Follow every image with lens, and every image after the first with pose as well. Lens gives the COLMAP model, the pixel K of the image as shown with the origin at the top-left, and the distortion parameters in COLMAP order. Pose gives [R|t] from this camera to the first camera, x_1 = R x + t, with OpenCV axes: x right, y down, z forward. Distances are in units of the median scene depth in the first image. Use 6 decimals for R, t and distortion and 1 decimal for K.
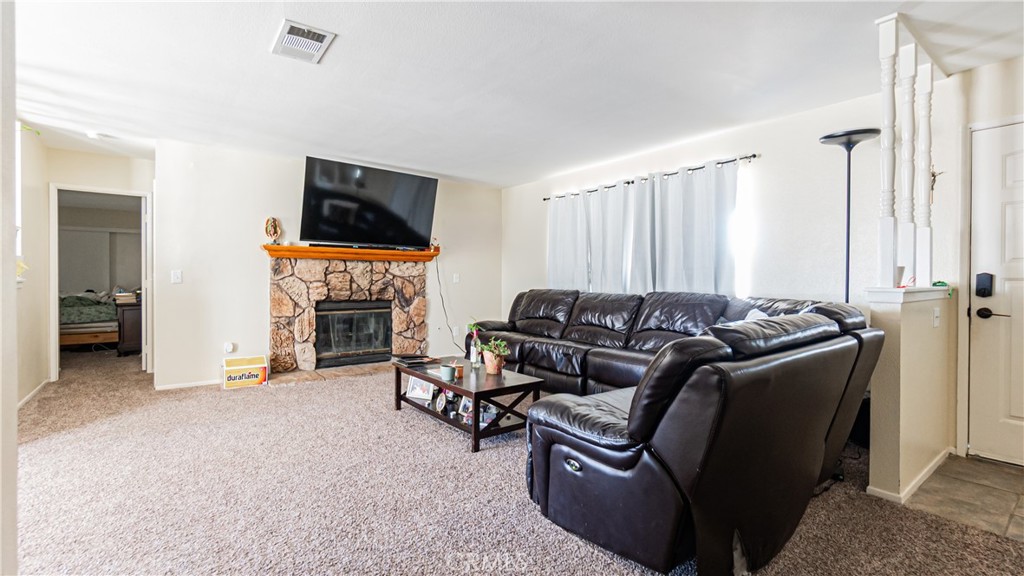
lens RADIAL K [[452.6, 0, 499.3], [0, 452.6, 283.0], [0, 0, 1]] dist [-0.007419, 0.000578]
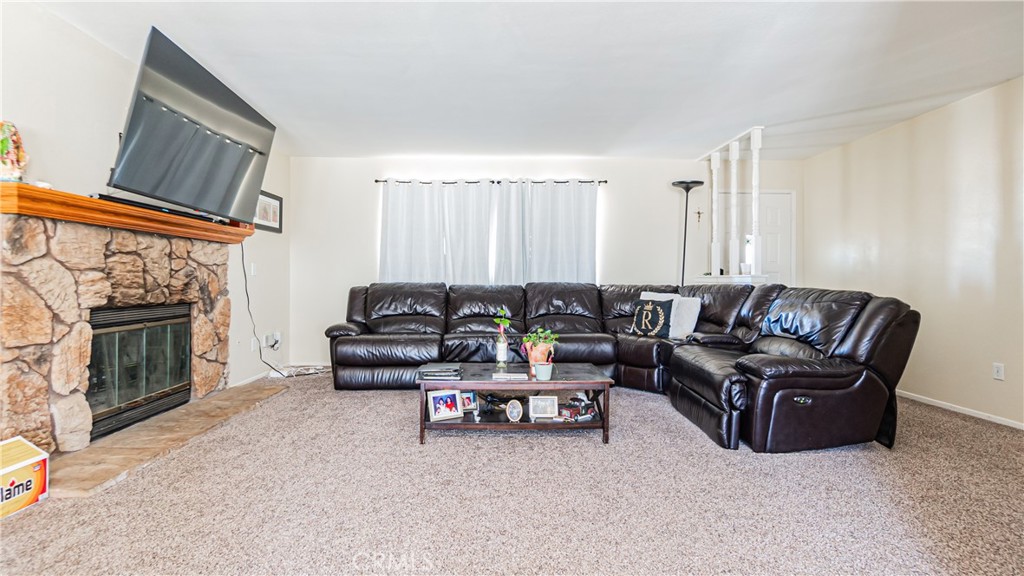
lens RADIAL K [[452.6, 0, 493.2], [0, 452.6, 278.9], [0, 0, 1]] dist [-0.007419, 0.000578]
pose [[0.592997, -0.001018, 0.805204, -0.536337], [0.006258, 0.999975, -0.003344, 0.011296], [-0.805181, 0.007022, 0.592988, 0.334875]]
